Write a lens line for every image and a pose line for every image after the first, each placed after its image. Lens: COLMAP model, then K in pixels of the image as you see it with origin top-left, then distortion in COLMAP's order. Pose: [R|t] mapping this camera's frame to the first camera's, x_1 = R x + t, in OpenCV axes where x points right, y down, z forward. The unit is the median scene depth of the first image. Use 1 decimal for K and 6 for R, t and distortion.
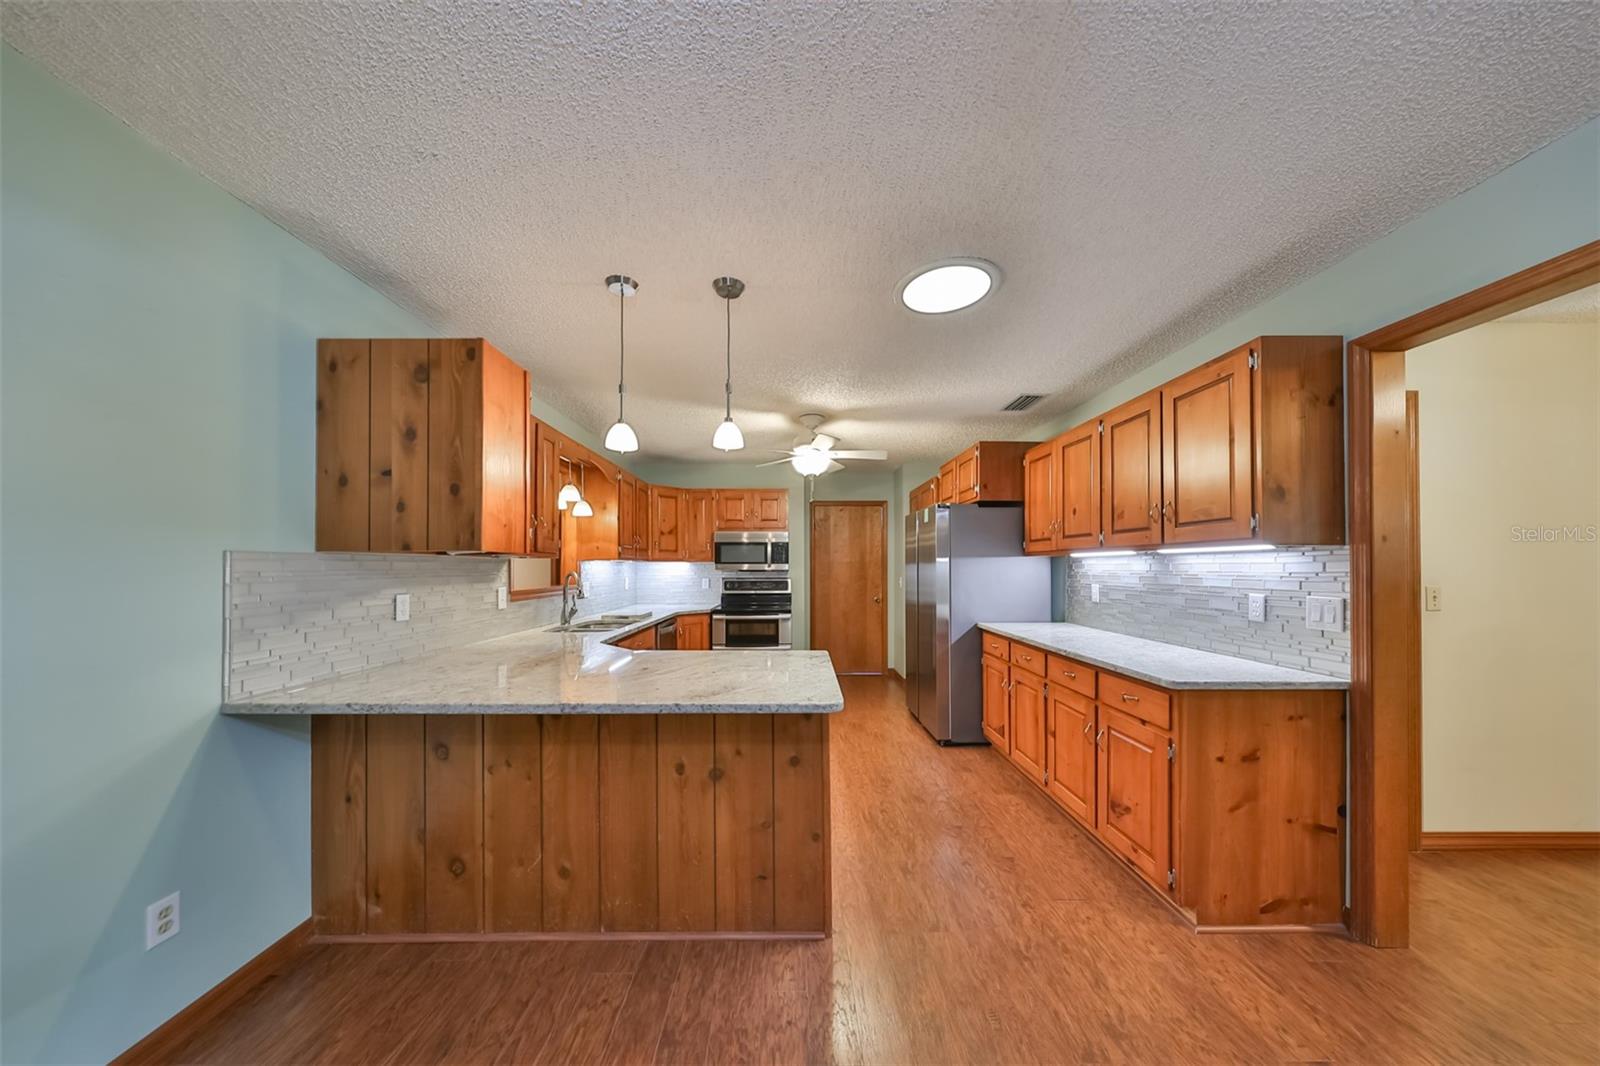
lens RADIAL K [[505.2, 0, 796.7], [0, 505.2, 565.0], [0, 0, 1]] dist [0.000642, 0.000343]
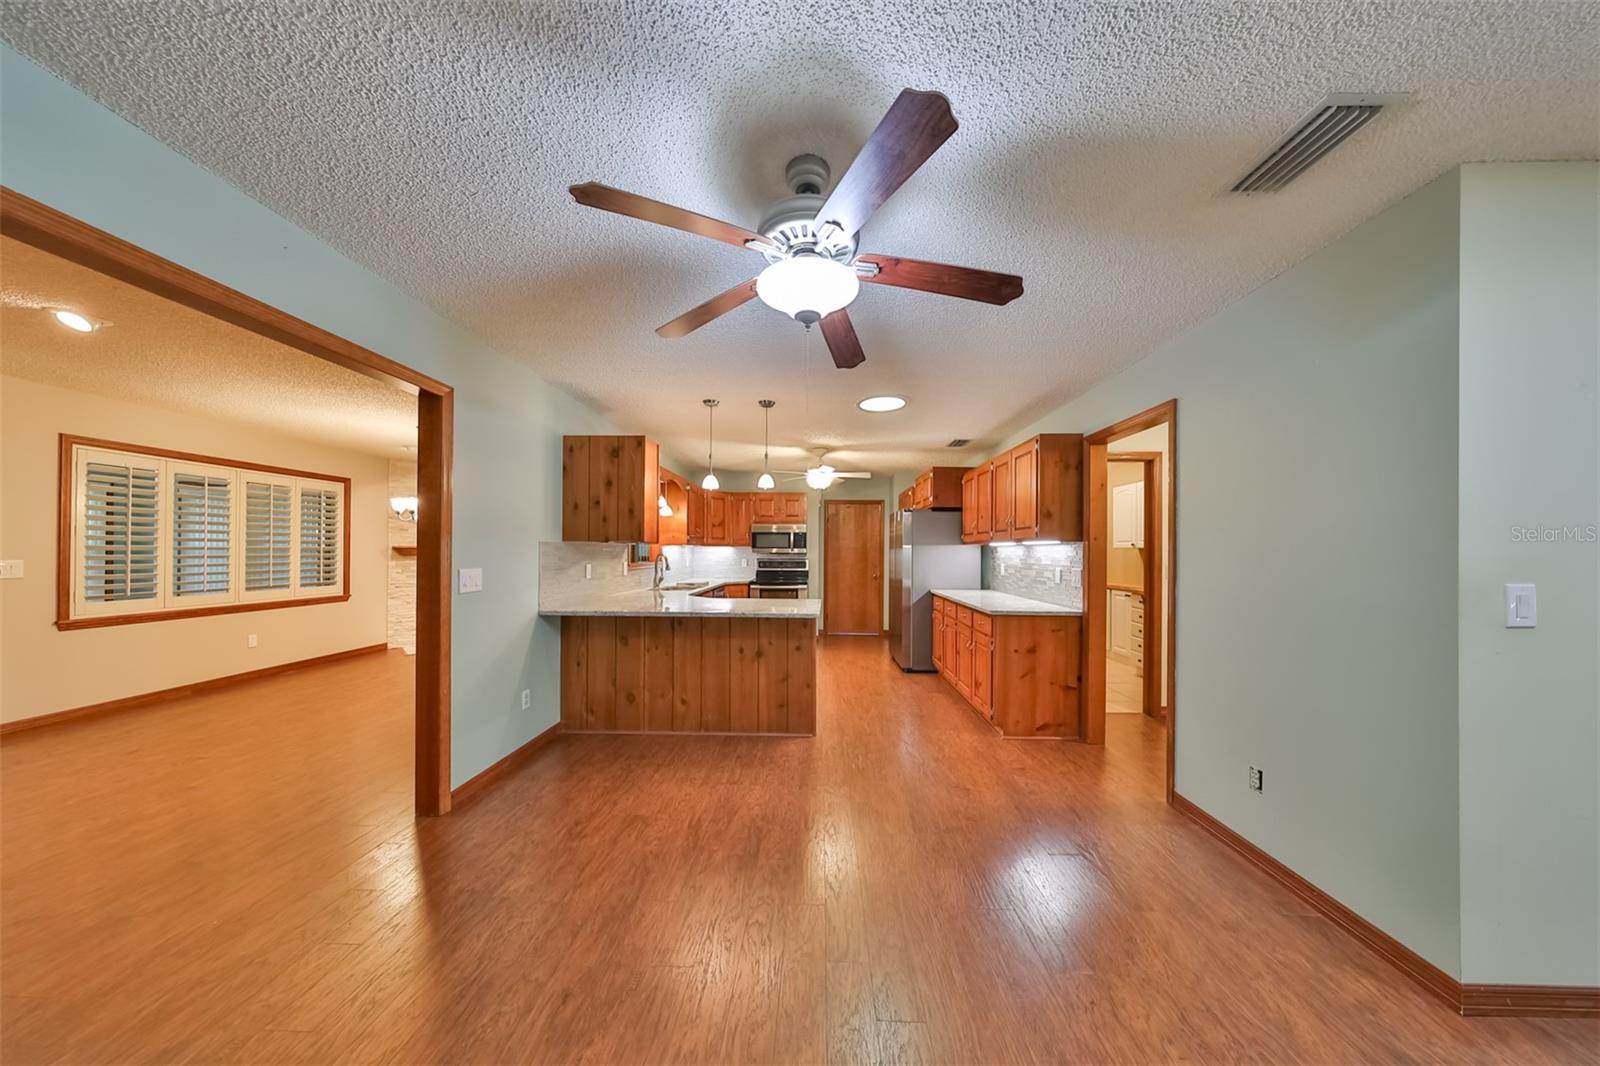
lens RADIAL K [[505.2, 0, 802.5], [0, 505.2, 550.6], [0, 0, 1]] dist [0.000642, 0.000343]
pose [[0.998963, 0.008234, -0.044773, 0.043306], [-0.008077, 0.999961, 0.003690, -0.002197], [0.044801, -0.003324, 0.998990, -0.435945]]
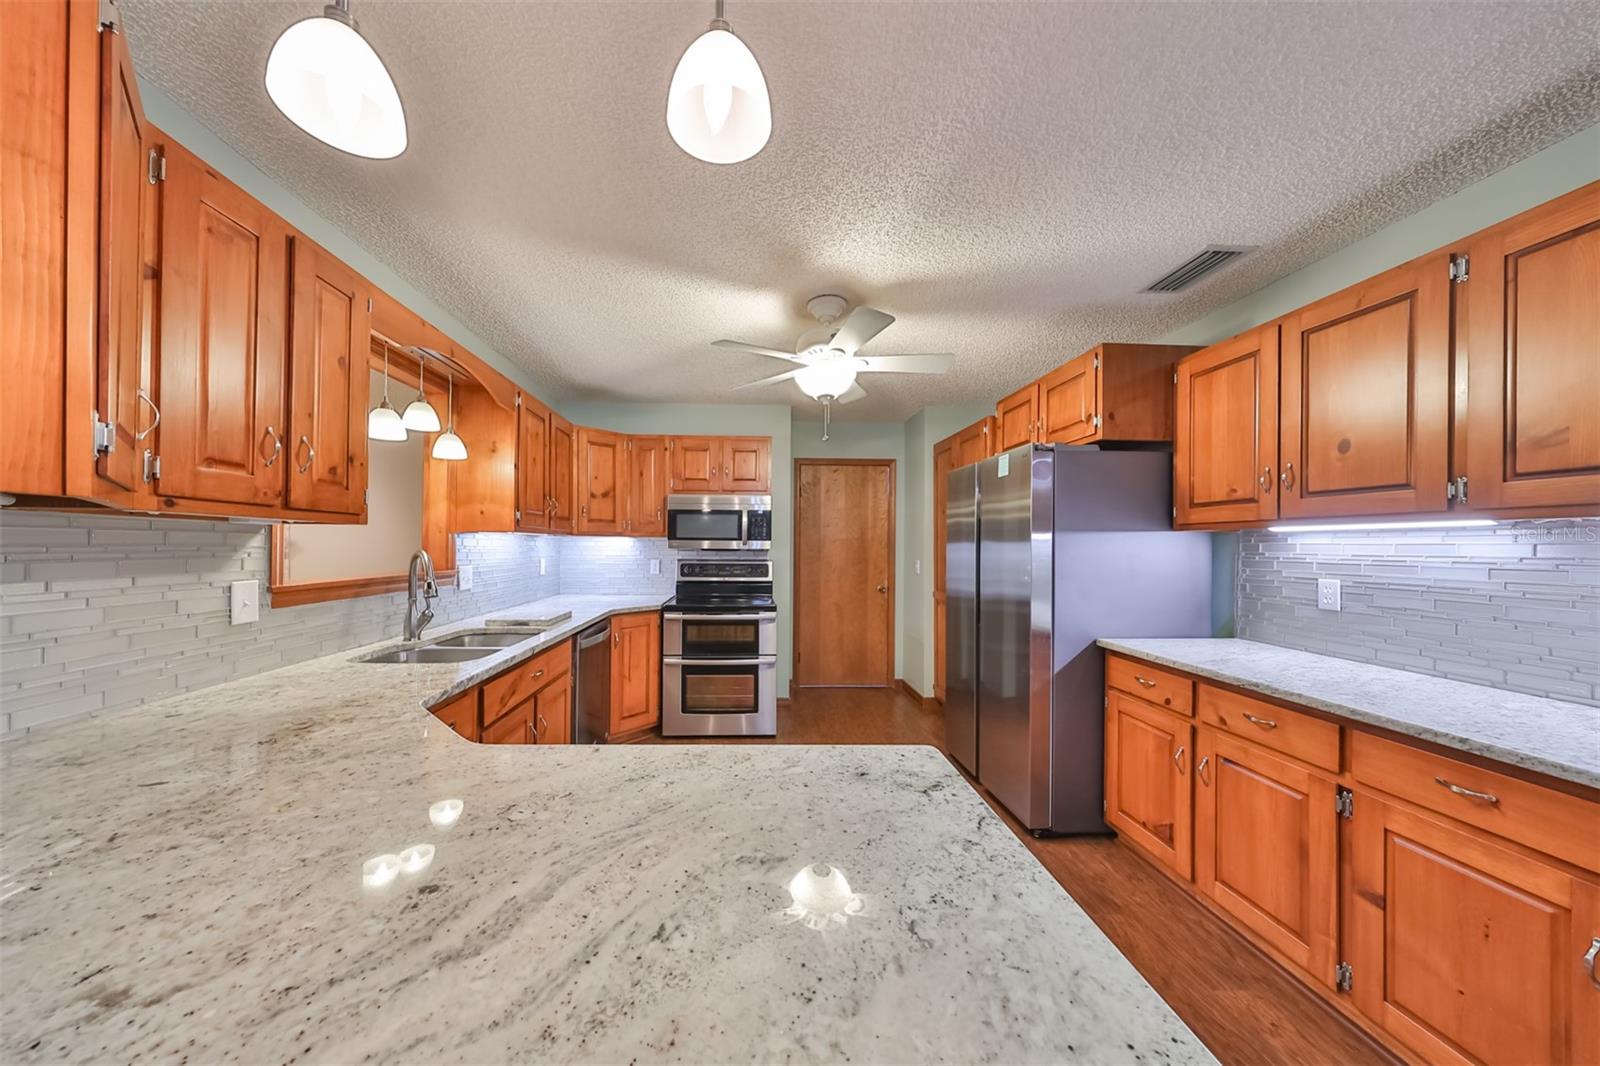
lens RADIAL K [[505.2, 0, 768.8], [0, 505.2, 547.4], [0, 0, 1]] dist [0.000642, 0.000343]
pose [[0.999263, 0.008032, 0.037546, -0.057659], [-0.008341, 0.999932, 0.008088, 0.001803], [-0.037479, -0.008396, 0.999262, 0.351130]]
